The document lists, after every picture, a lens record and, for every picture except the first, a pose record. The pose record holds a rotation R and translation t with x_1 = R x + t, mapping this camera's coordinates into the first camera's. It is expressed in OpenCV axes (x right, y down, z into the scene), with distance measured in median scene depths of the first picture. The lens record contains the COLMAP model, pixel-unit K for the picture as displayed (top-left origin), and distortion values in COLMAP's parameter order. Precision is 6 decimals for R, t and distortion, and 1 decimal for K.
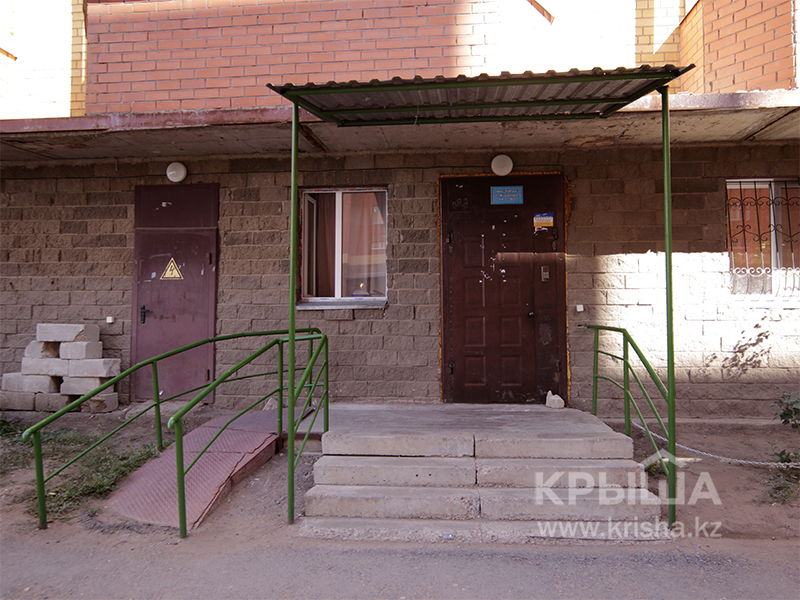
lens RADIAL K [[598.3, 0, 399.7], [0, 598.3, 300.6], [0, 0, 1]] dist [-0.009833, 0.014620]
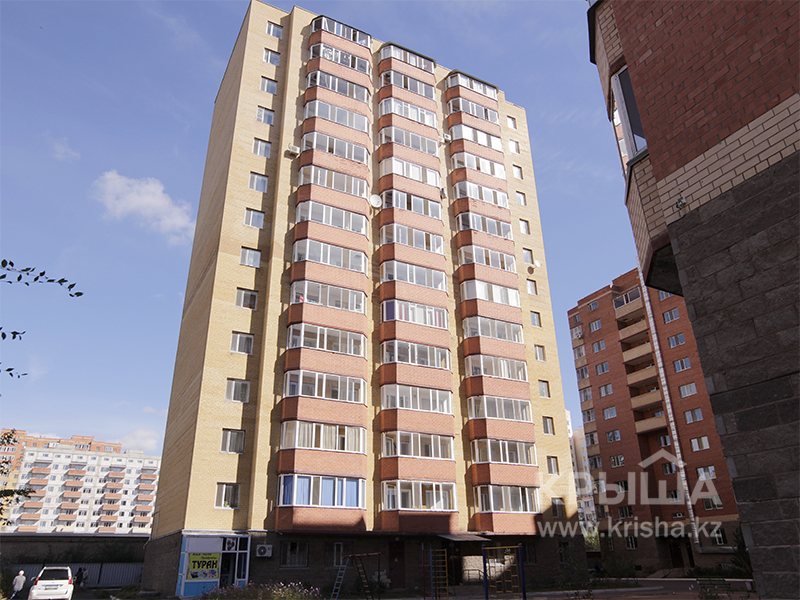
lens RADIAL K [[598.3, 0, 399.4], [0, 598.3, 299.3], [0, 0, 1]] dist [-0.009833, 0.014620]
pose [[0.839941, 0.212751, 0.499235, -3.342460], [0.009302, 0.914169, -0.405227, -0.015491], [-0.542598, 0.345011, 0.765869, -3.624102]]
